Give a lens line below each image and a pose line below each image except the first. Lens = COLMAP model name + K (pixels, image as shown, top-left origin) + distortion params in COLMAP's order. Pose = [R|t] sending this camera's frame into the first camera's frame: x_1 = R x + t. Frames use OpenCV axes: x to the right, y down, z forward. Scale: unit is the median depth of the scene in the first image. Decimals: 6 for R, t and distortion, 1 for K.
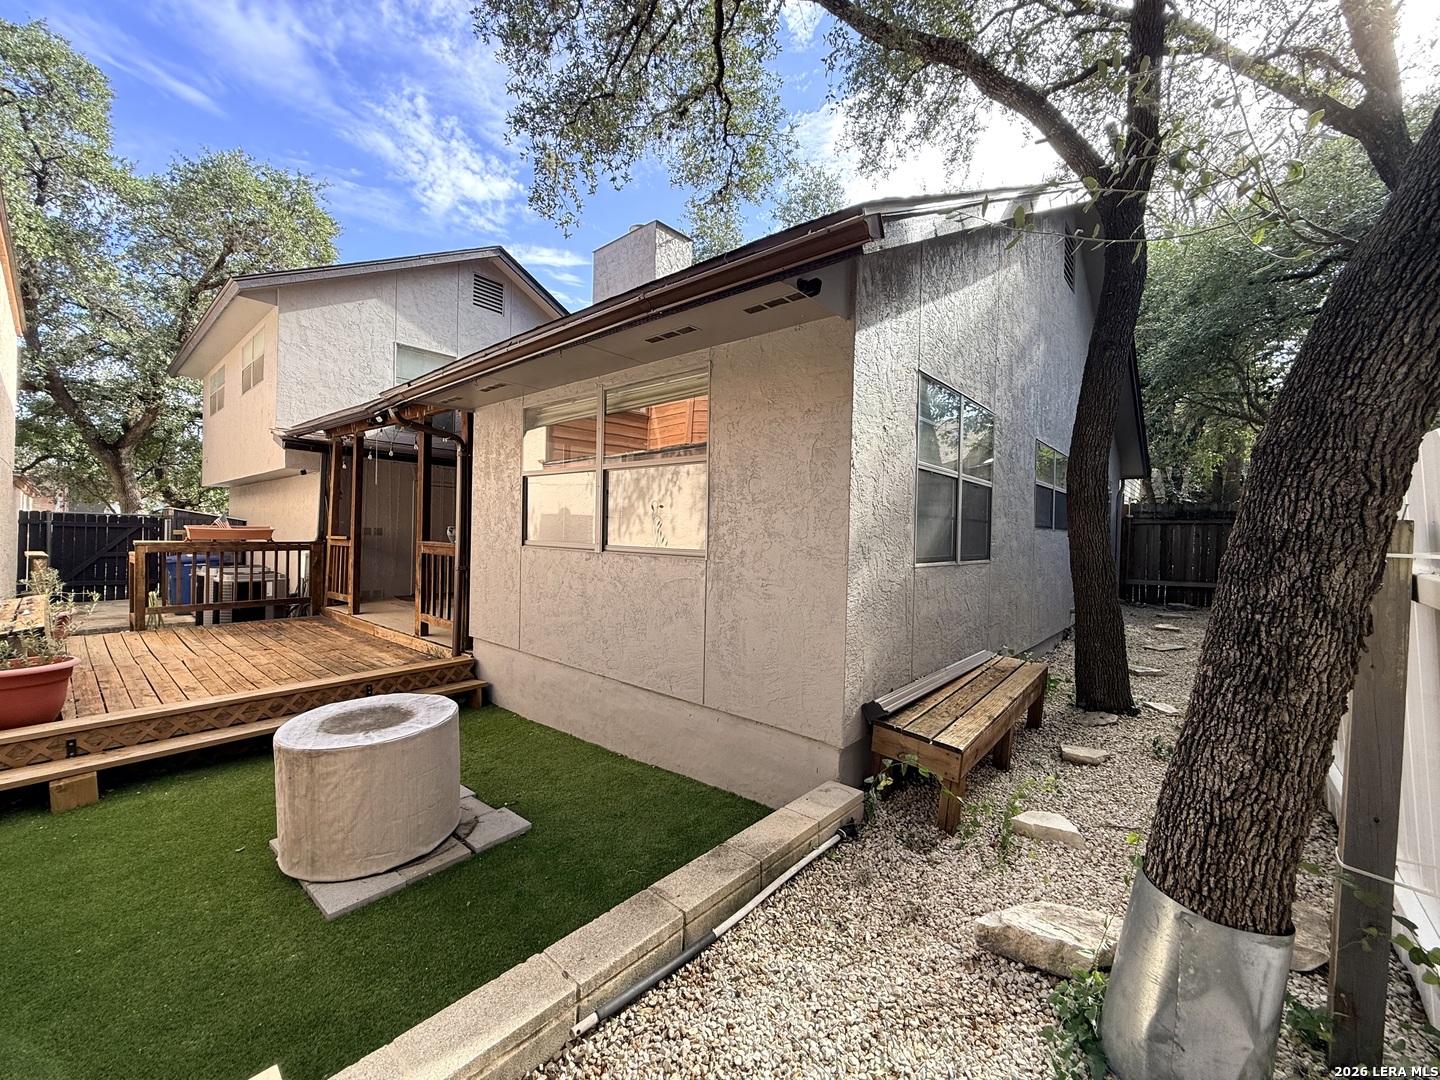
lens RADIAL K [[572.3, 0, 723.4], [0, 572.3, 537.9], [0, 0, 1]] dist [0.001715, -0.000835]
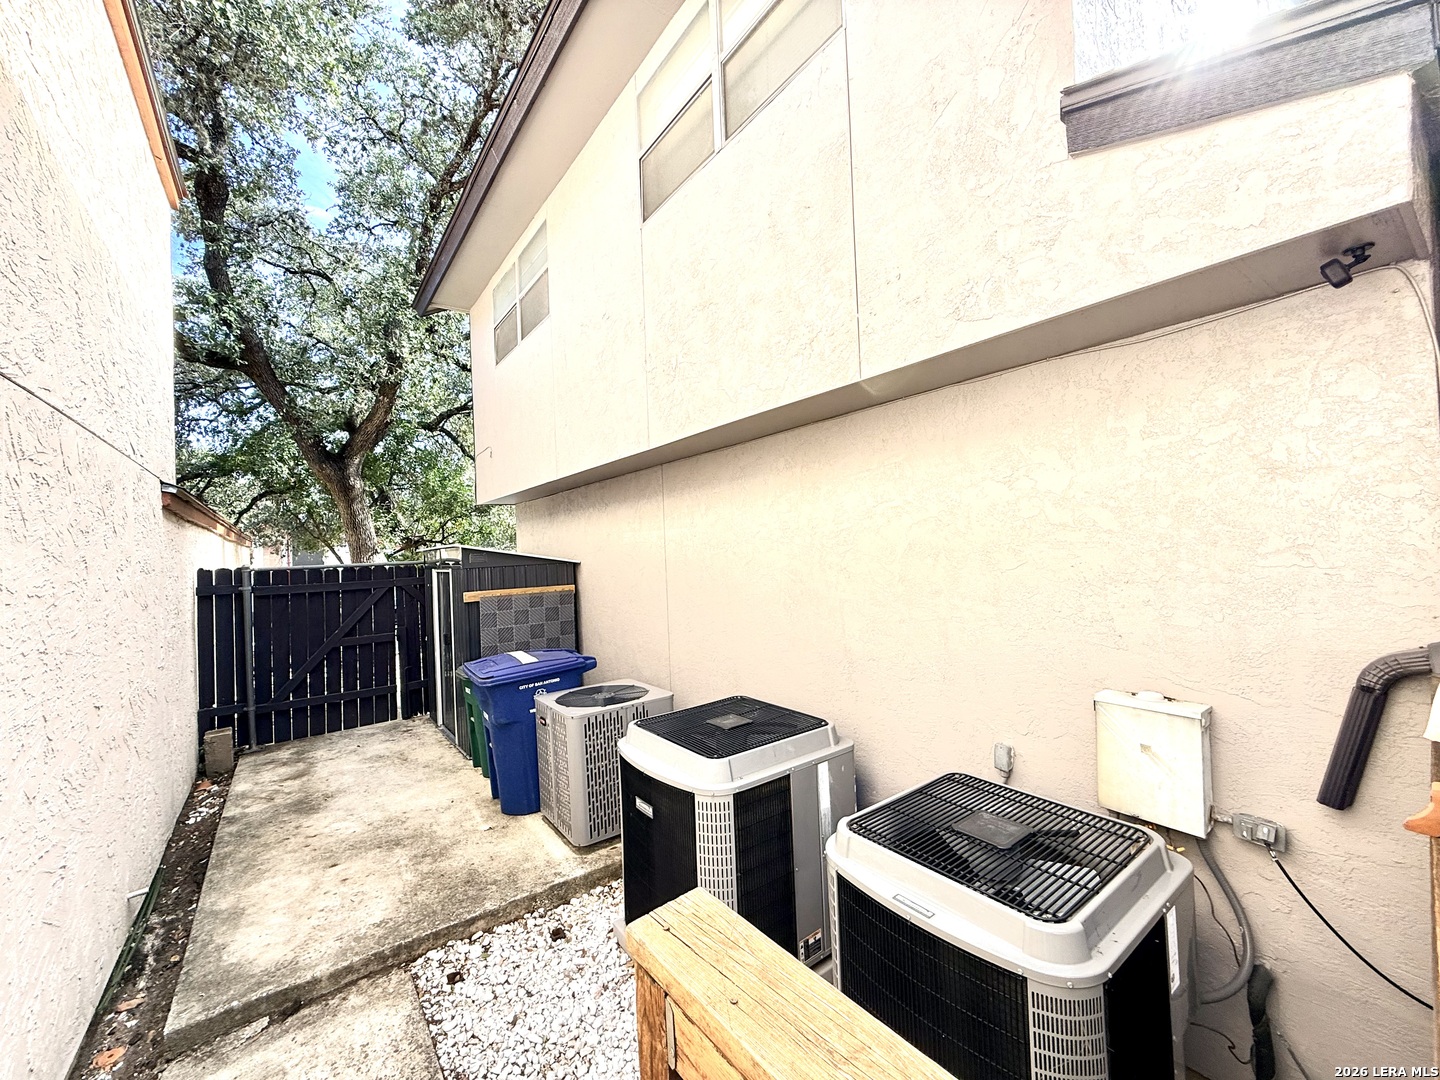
lens RADIAL K [[572.3, 0, 716.8], [0, 572.3, 539.0], [0, 0, 1]] dist [0.001715, -0.000835]
pose [[0.974063, -0.067673, -0.215919, -0.855563], [0.063154, 0.997617, -0.027769, -0.041028], [0.217283, 0.013412, 0.976016, 0.771636]]
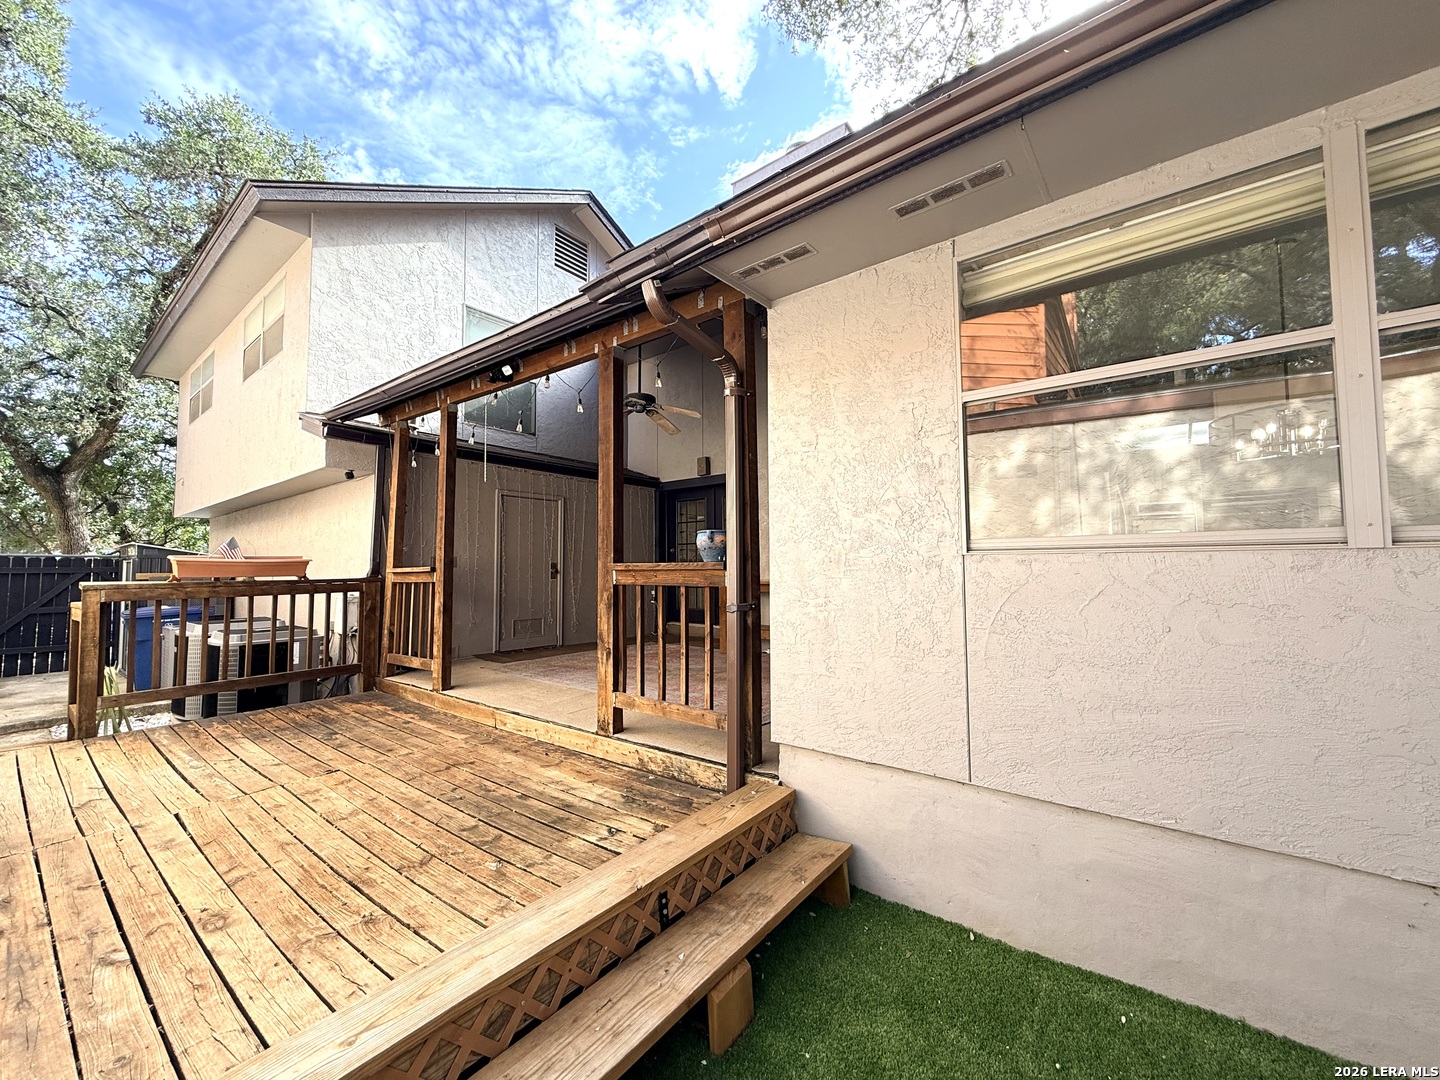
lens RADIAL K [[572.3, 0, 720.5], [0, 572.3, 539.6], [0, 0, 1]] dist [0.001715, -0.000835]
pose [[0.998601, -0.029192, 0.044084, -0.323296], [0.031861, 0.997623, -0.061107, 0.014859], [-0.042195, 0.062426, 0.997157, 0.311572]]
